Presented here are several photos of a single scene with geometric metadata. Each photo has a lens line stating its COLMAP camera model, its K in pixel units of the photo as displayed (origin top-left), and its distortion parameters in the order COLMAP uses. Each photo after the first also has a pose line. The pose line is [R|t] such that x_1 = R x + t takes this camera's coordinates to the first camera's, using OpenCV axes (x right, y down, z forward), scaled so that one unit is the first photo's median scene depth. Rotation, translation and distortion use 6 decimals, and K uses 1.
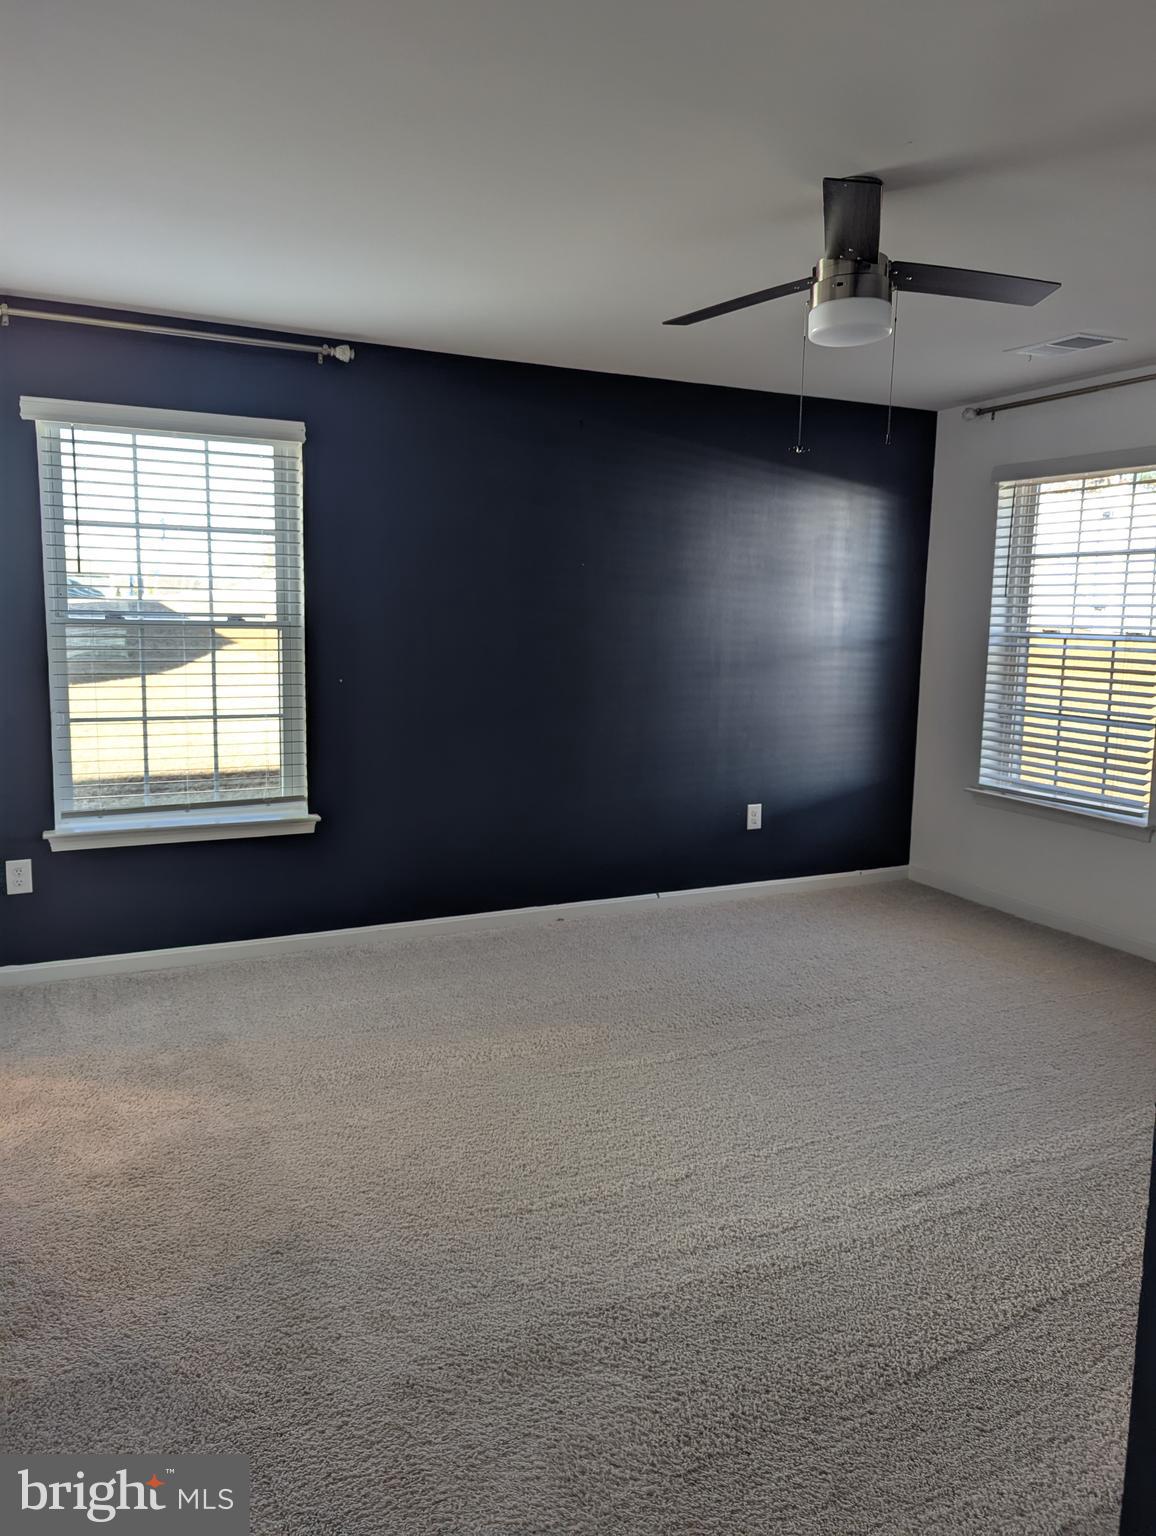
lens RADIAL K [[1072.6, 0, 534.6], [0, 1072.6, 763.9], [0, 0, 1]] dist [0.088248, -0.075914]
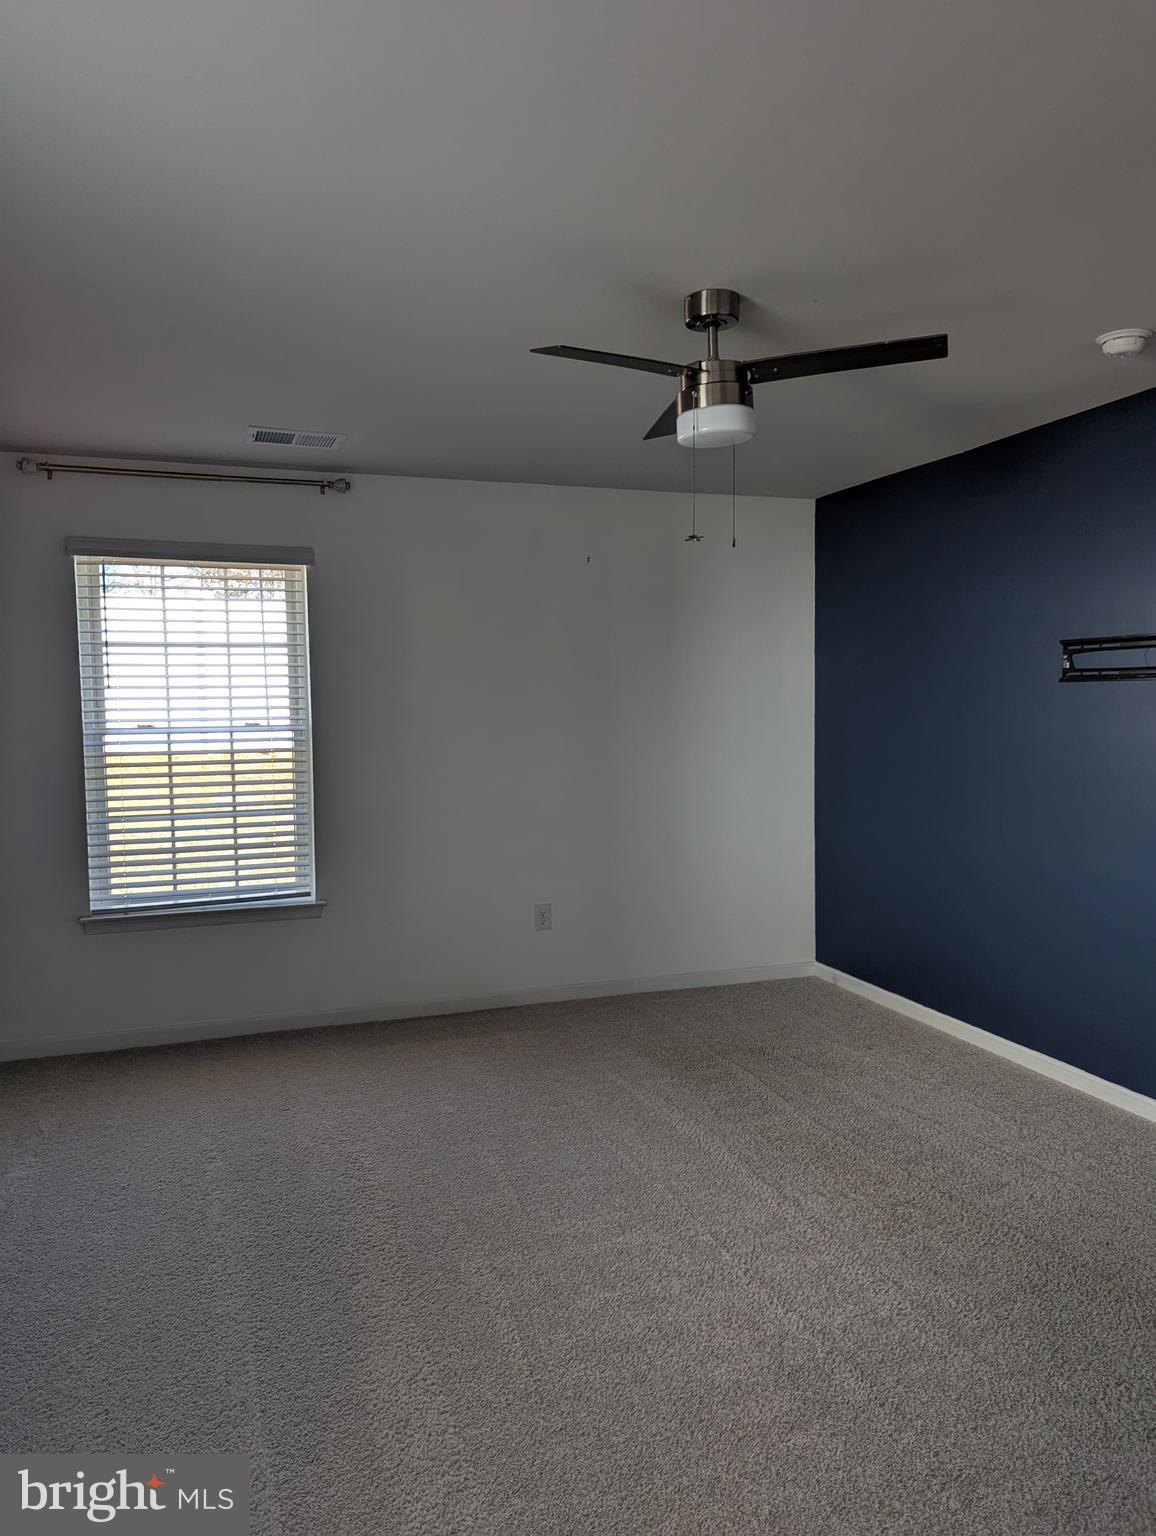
lens RADIAL K [[1072.6, 0, 534.6], [0, 1072.6, 763.9], [0, 0, 1]] dist [0.088248, -0.075914]
pose [[0.072027, -0.086506, 0.993644, -0.417989], [0.153425, 0.985336, 0.074662, -0.111242], [-0.985532, 0.147073, 0.084243, 0.623495]]
